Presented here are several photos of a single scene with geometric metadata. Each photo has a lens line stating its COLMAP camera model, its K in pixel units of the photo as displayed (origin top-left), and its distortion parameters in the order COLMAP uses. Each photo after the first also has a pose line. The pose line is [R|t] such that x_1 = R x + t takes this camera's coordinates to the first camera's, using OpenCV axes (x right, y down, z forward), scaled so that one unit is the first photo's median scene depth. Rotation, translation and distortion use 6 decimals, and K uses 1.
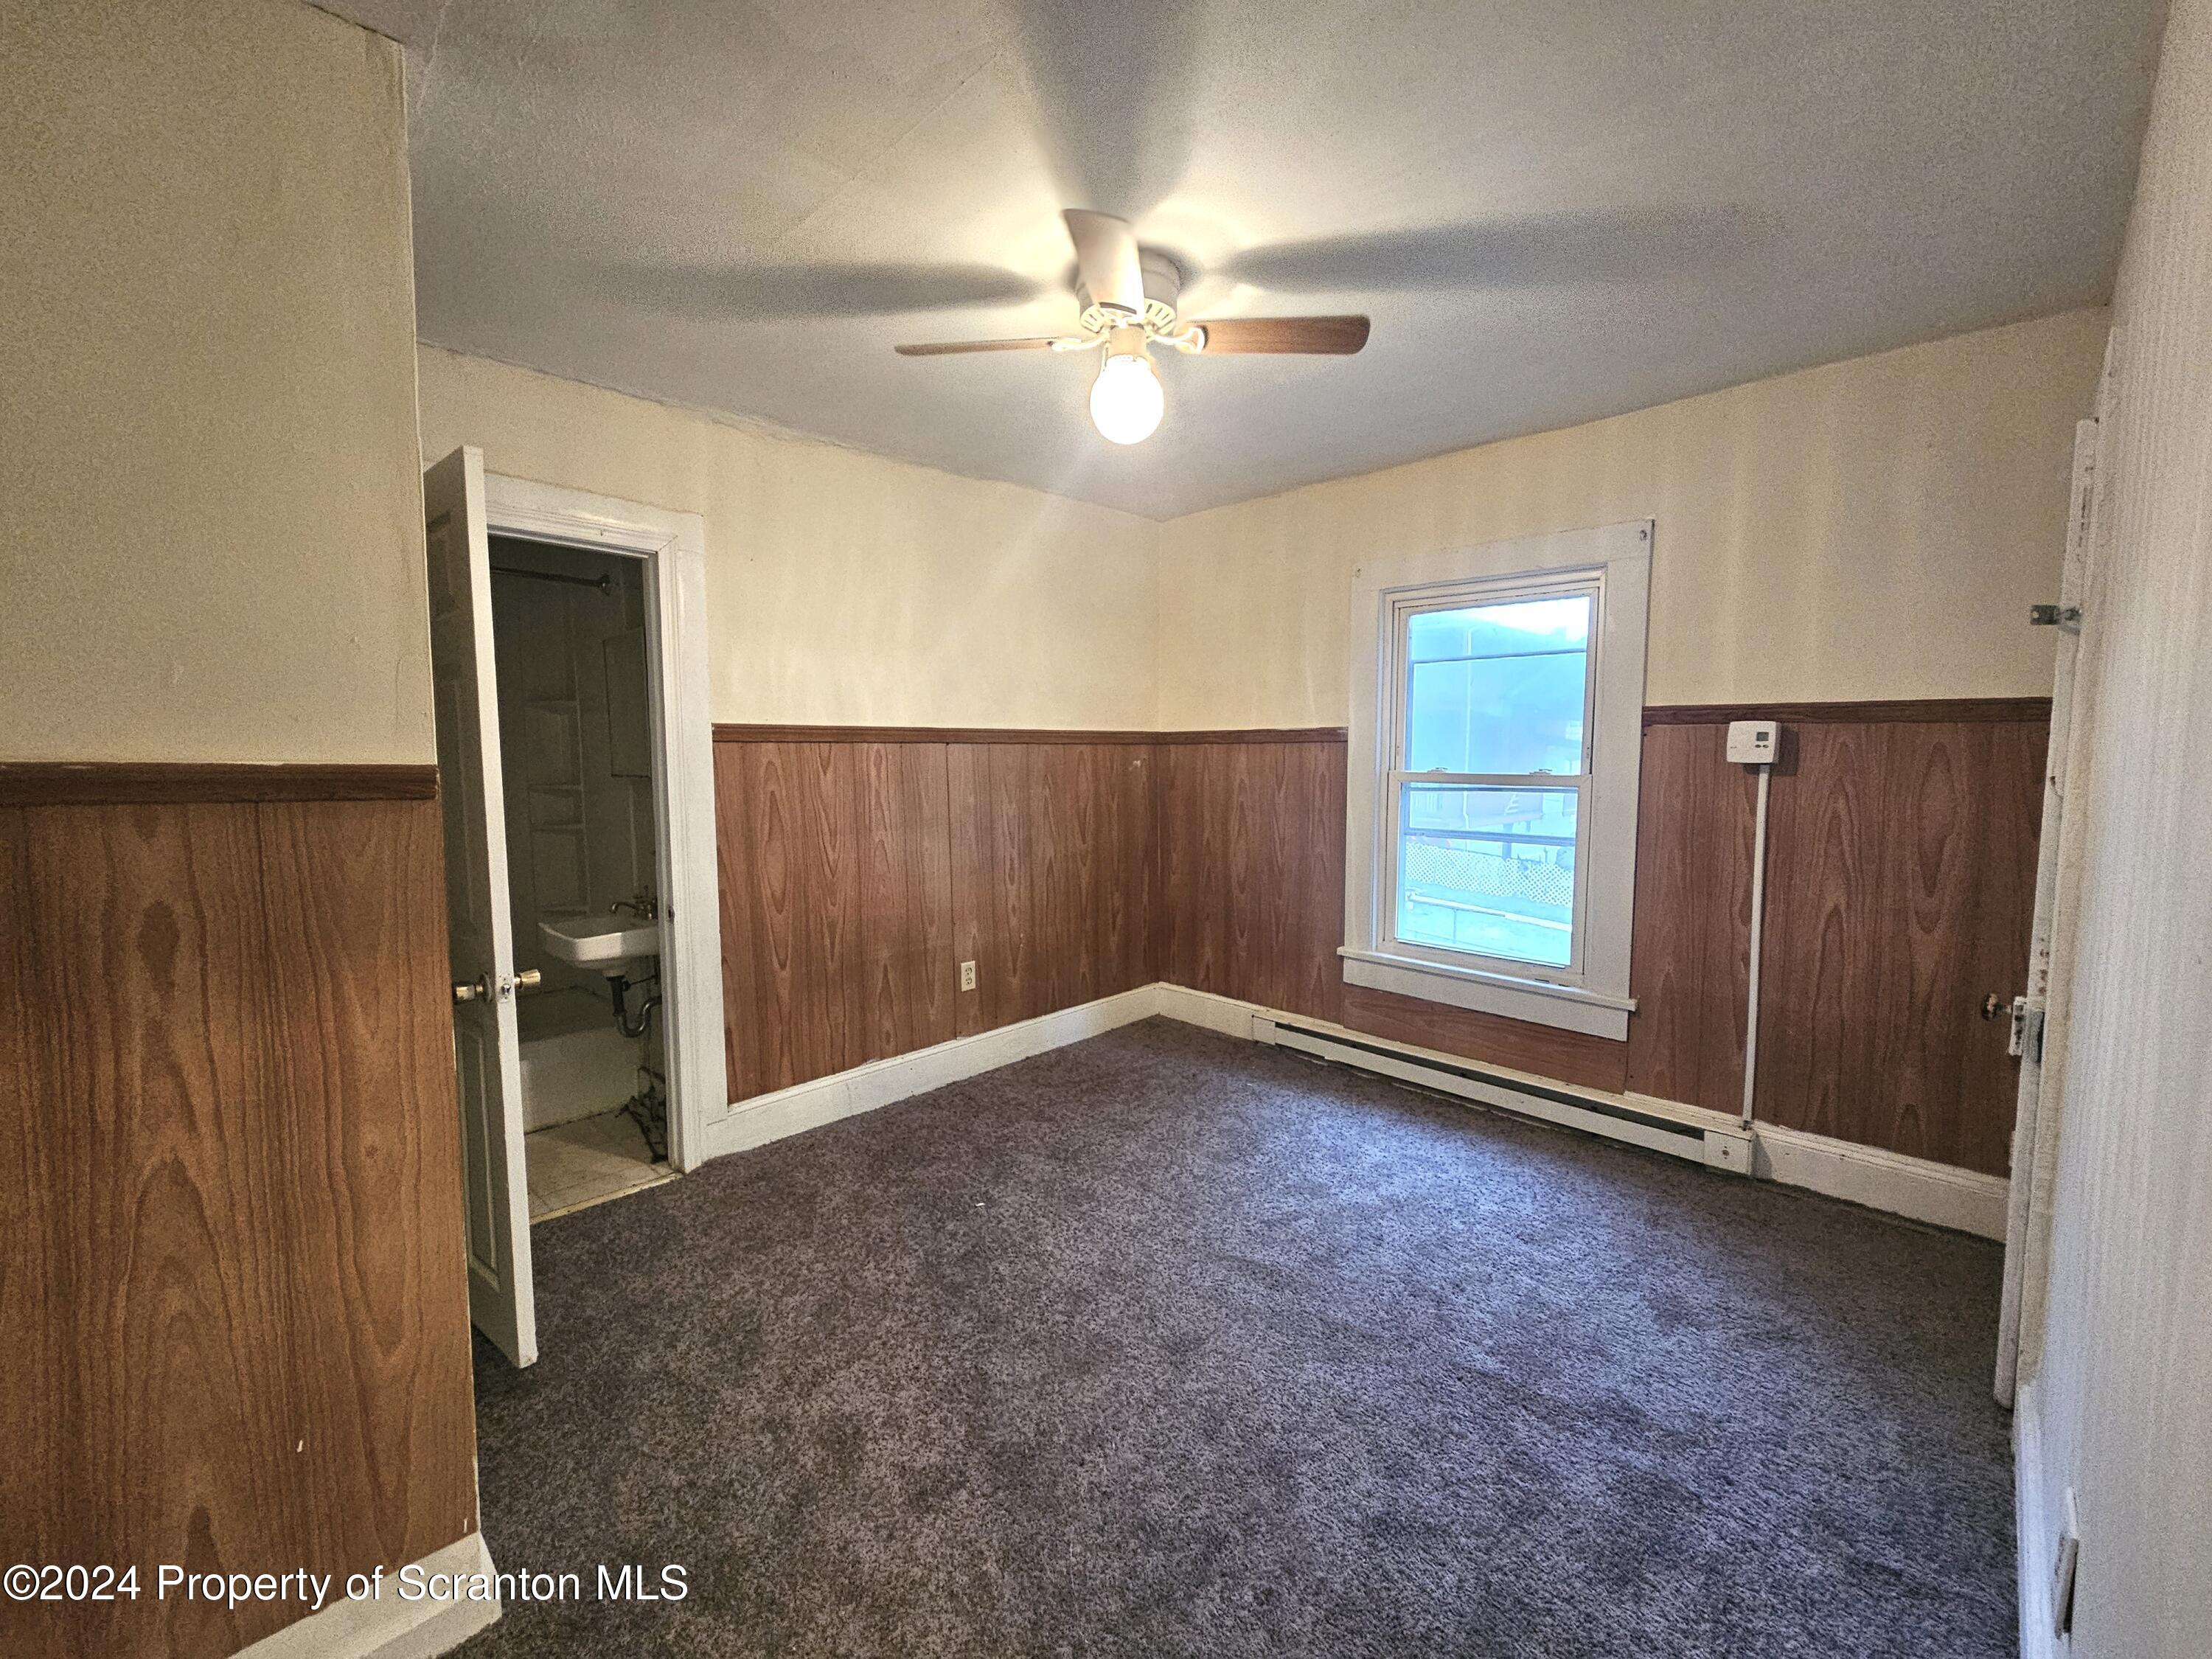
lens RADIAL K [[902.9, 0, 1107.5], [0, 902.9, 815.9], [0, 0, 1]] dist [-0.001812, 0.000036]
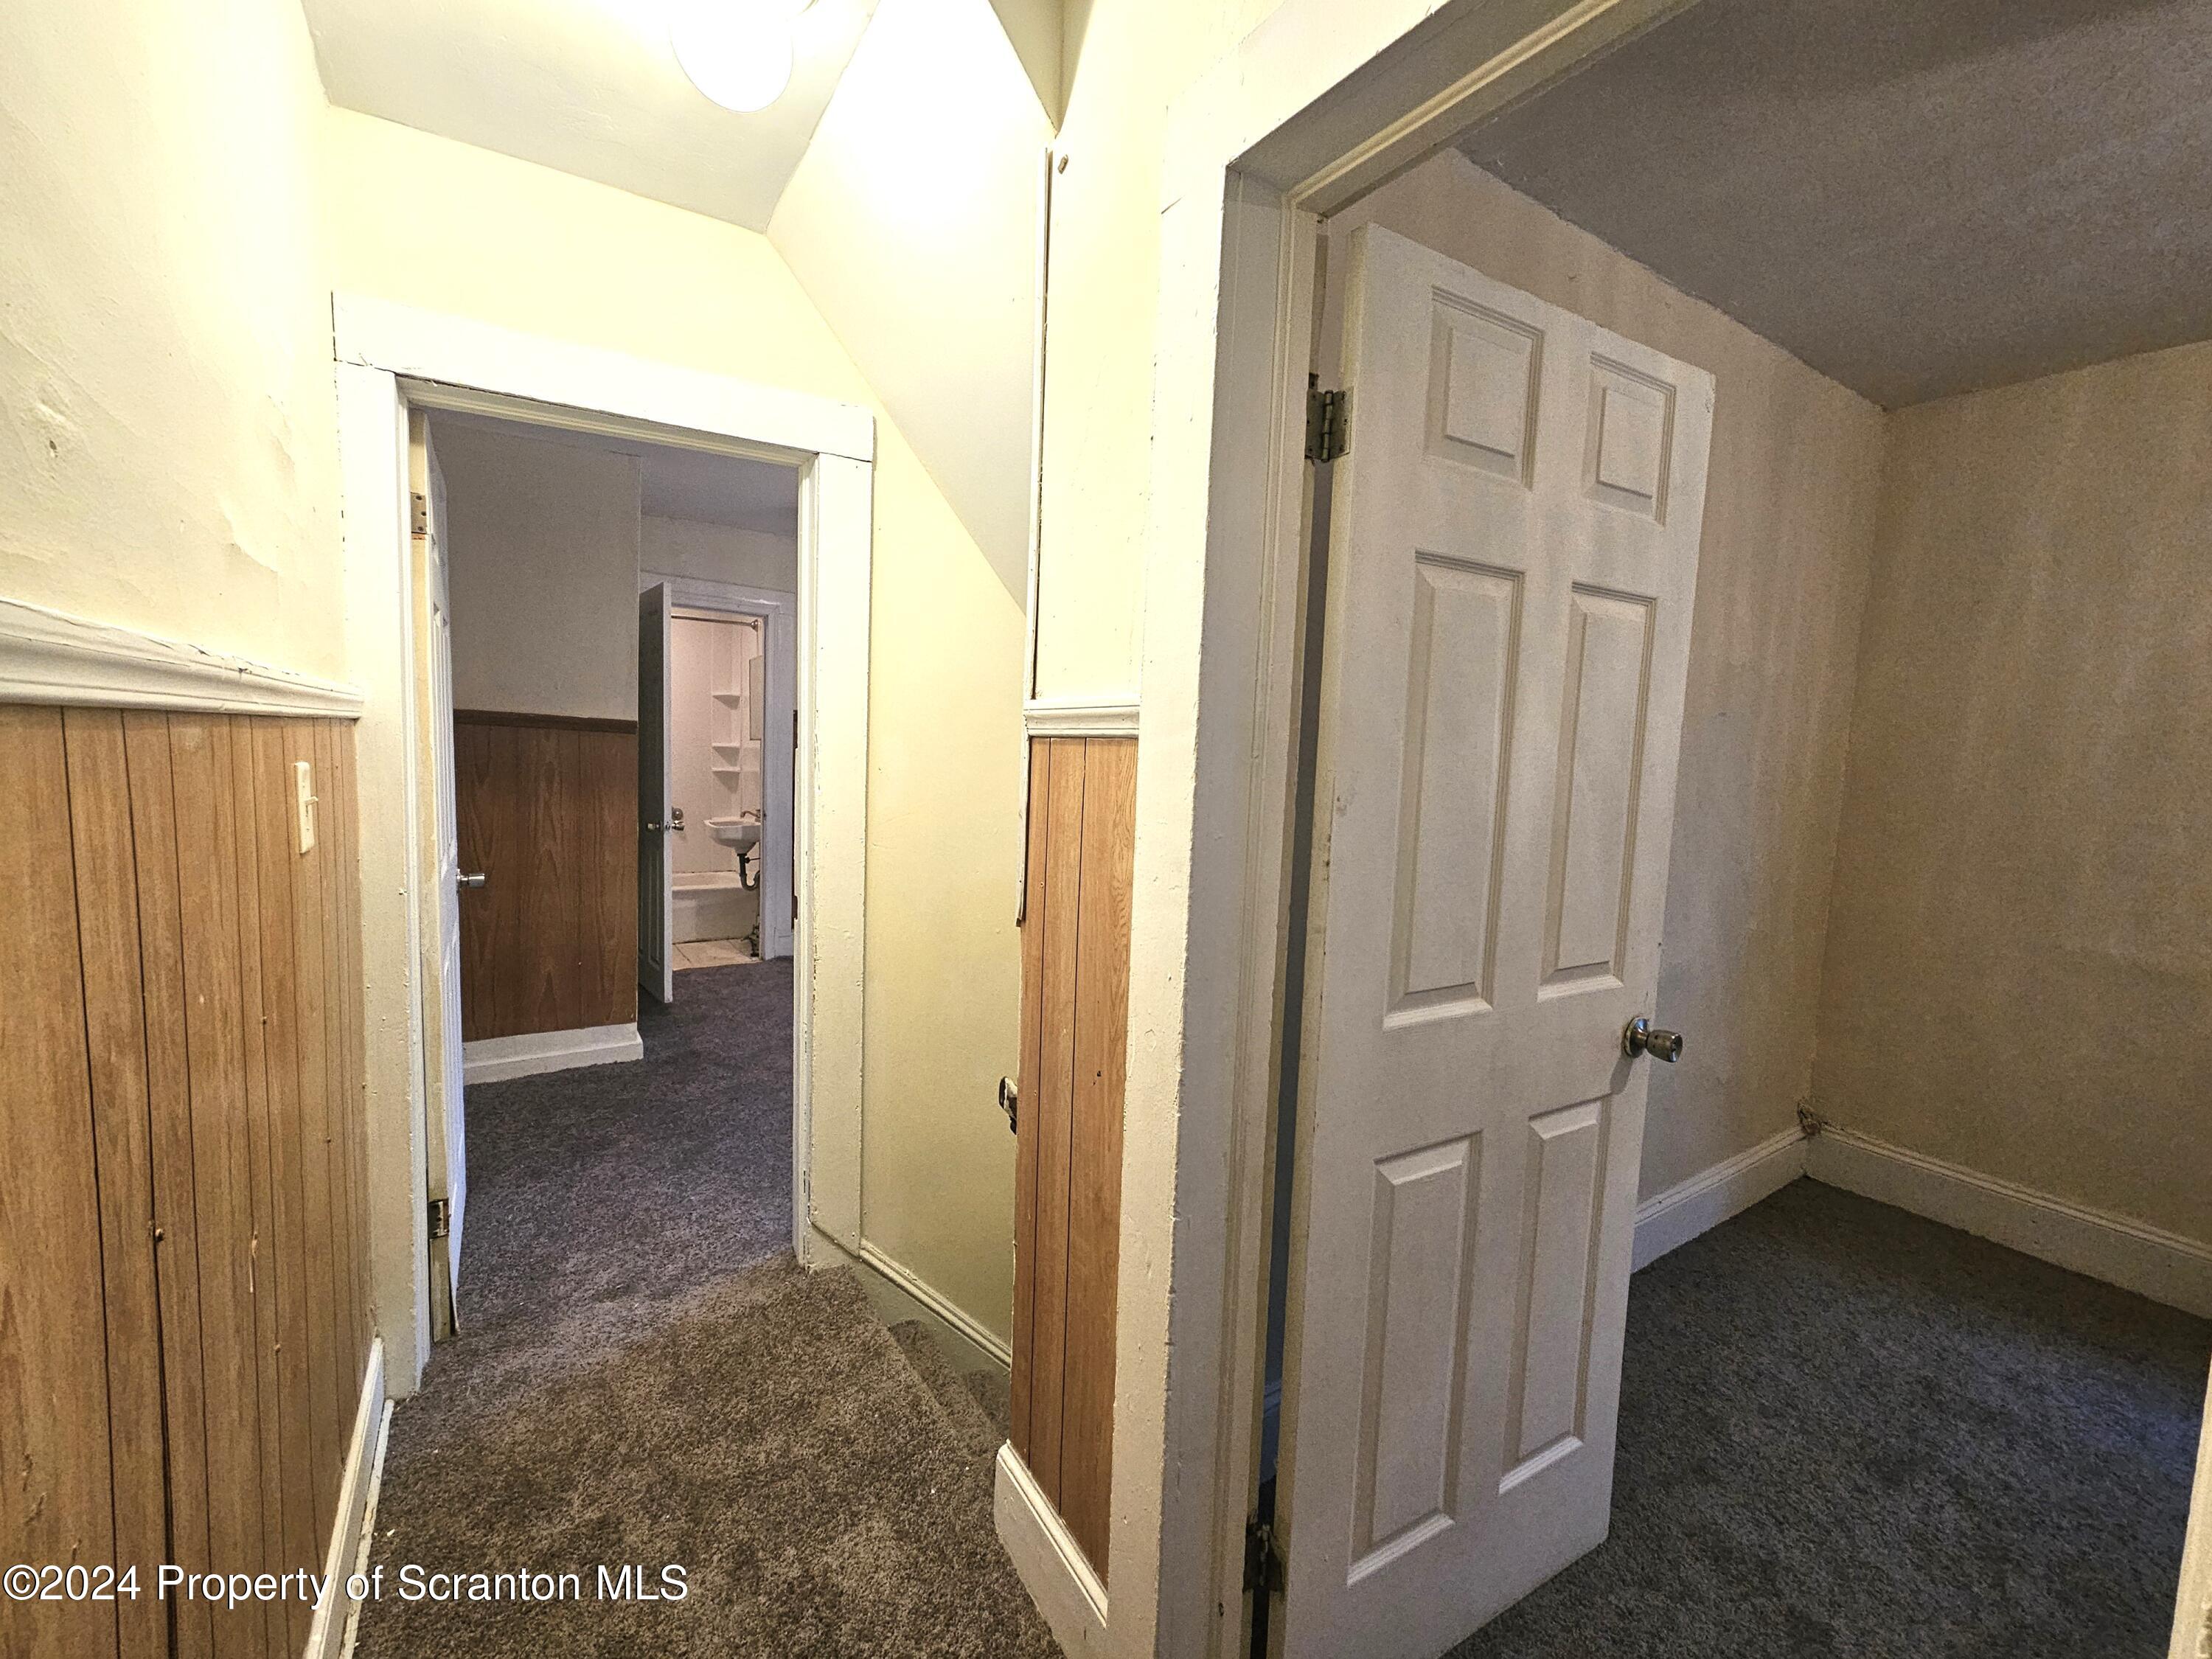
lens RADIAL K [[902.9, 0, 1100.6], [0, 902.9, 830.5], [0, 0, 1]] dist [-0.001812, 0.000036]
pose [[0.974746, 0.056523, -0.216044, 1.320627], [-0.055635, 0.998399, 0.010198, 0.182413], [0.216274, 0.002079, 0.976330, -1.453337]]
